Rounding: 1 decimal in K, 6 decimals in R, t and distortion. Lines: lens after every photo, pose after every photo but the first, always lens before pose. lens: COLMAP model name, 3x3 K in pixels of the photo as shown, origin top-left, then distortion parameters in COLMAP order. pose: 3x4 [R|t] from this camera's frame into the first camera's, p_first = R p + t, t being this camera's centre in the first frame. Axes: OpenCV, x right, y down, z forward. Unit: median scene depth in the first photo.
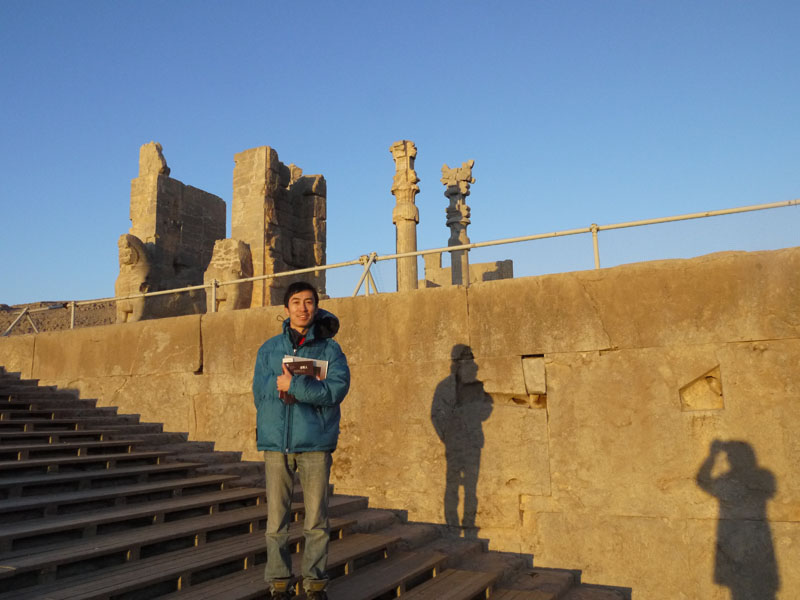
lens RADIAL K [[656.4, 0, 397.7], [0, 656.4, 299.3], [0, 0, 1]] dist [-0.038237, 0.024953]
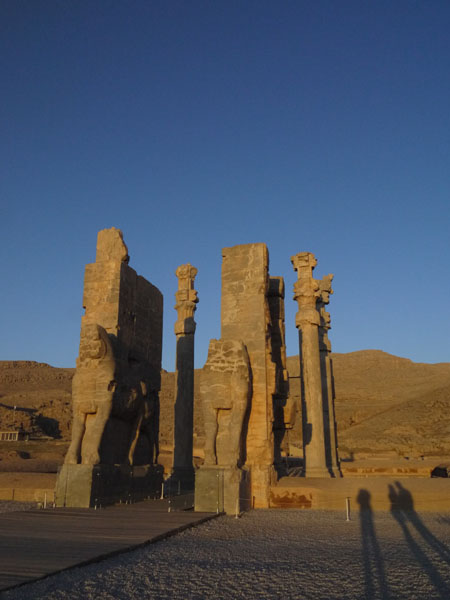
lens RADIAL K [[492.3, 0, 226.0], [0, 492.3, 302.0], [0, 0, 1]] dist [-0.038237, 0.024953]
pose [[0.983214, 0.075461, 0.166119, -0.333637], [-0.050261, 0.987256, -0.150994, -0.035384], [-0.175396, 0.140110, 0.974477, 0.294917]]
